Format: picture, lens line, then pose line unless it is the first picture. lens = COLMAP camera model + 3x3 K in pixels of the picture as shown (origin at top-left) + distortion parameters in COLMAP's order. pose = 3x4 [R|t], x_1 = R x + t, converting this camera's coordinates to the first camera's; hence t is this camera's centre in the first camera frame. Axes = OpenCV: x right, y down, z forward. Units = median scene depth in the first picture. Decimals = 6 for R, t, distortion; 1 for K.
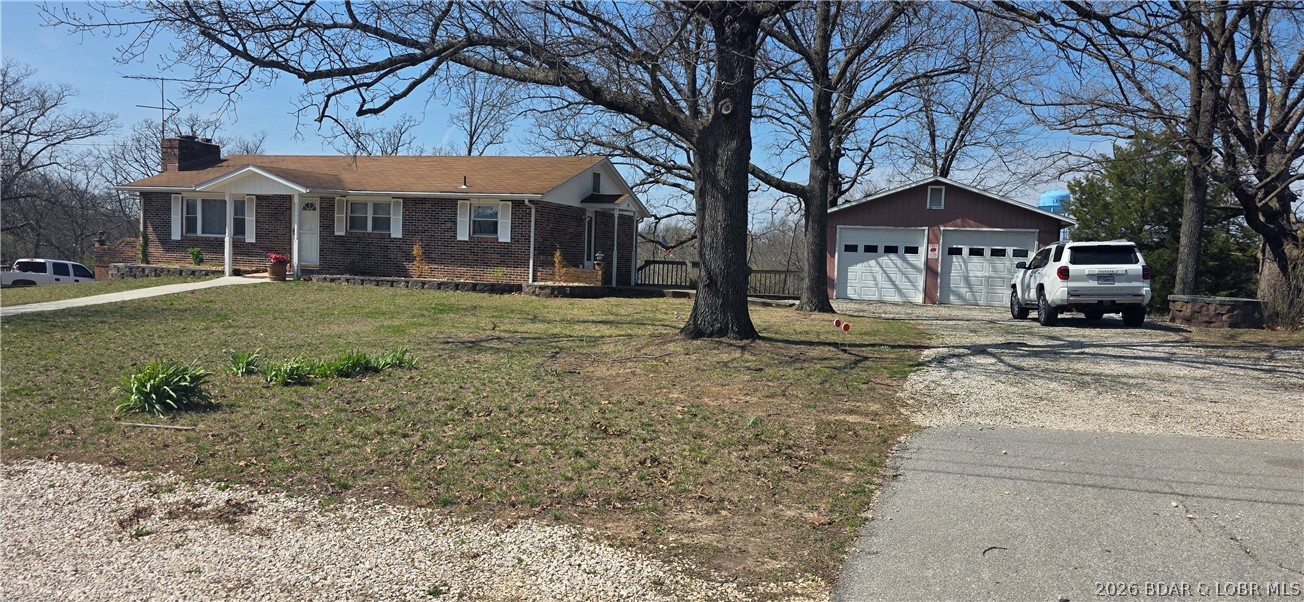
lens RADIAL K [[851.7, 0, 652.0], [0, 851.7, 293.9], [0, 0, 1]] dist [0.074559, -0.058654]
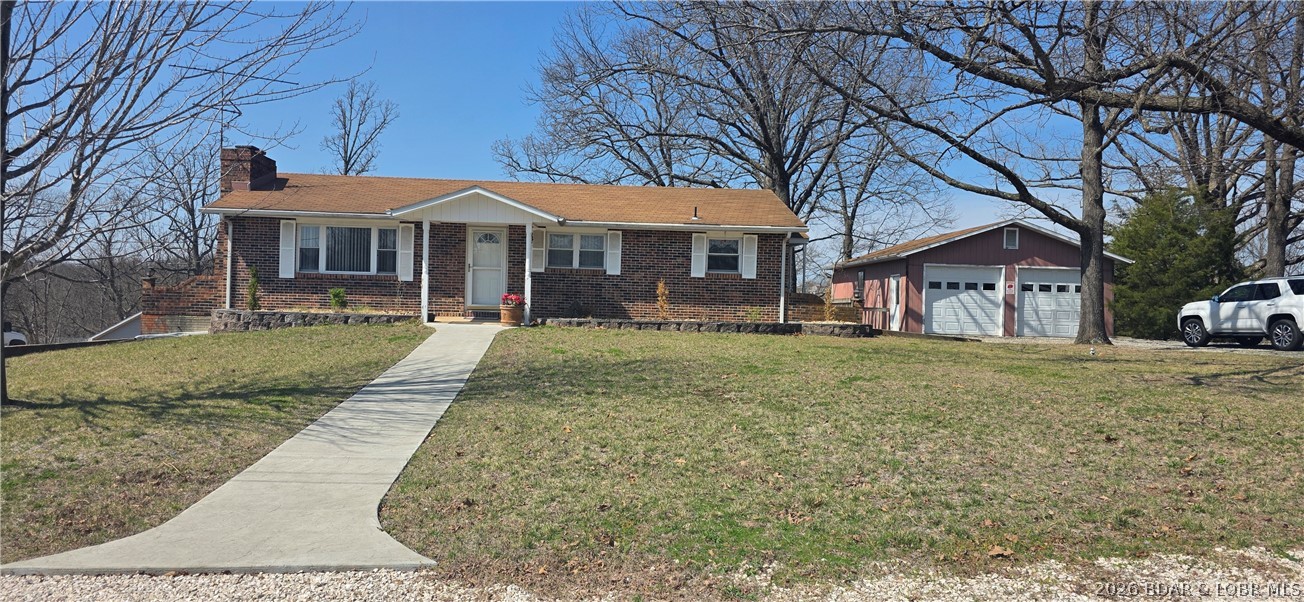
lens RADIAL K [[849.2, 0, 633.3], [0, 849.2, 299.6], [0, 0, 1]] dist [0.080020, -0.066634]
pose [[0.935565, -0.009552, 0.353027, -0.601370], [0.024156, 0.999024, -0.036986, -0.007390], [-0.352329, 0.043130, 0.934882, 0.187260]]
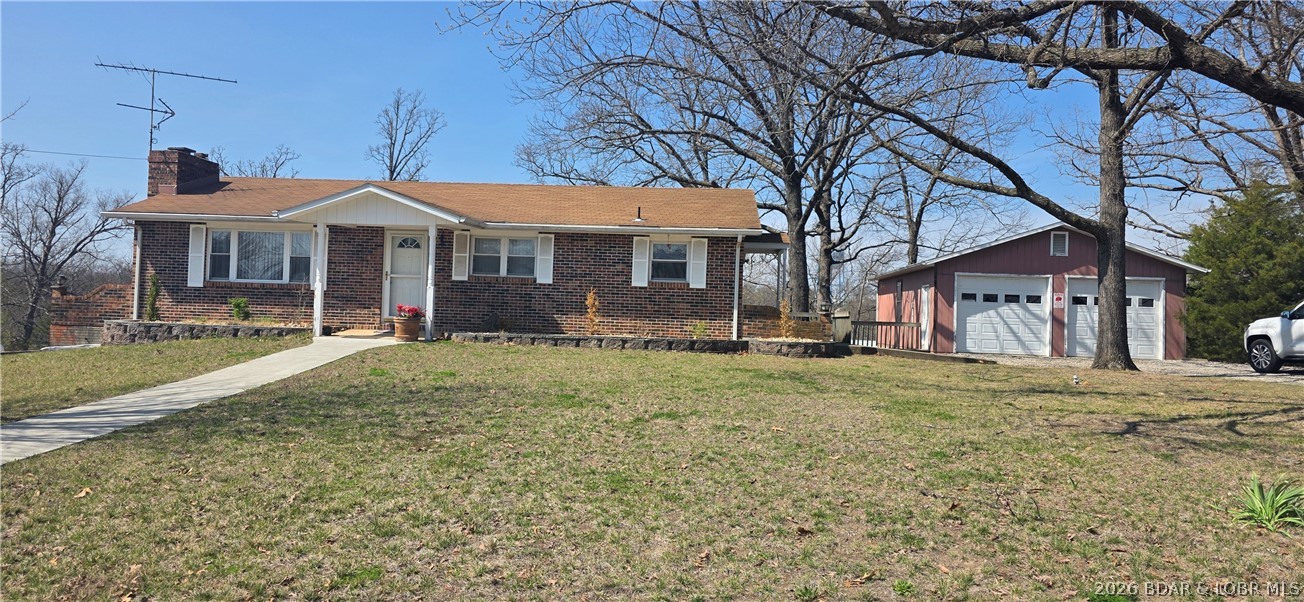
lens RADIAL K [[851.7, 0, 652.0], [0, 851.7, 293.9], [0, 0, 1]] dist [0.074559, -0.058654]
pose [[0.970124, 0.000379, 0.242609, -0.401346], [0.014596, 0.998096, -0.059925, -0.008213], [-0.242169, 0.061676, 0.968272, 0.232743]]
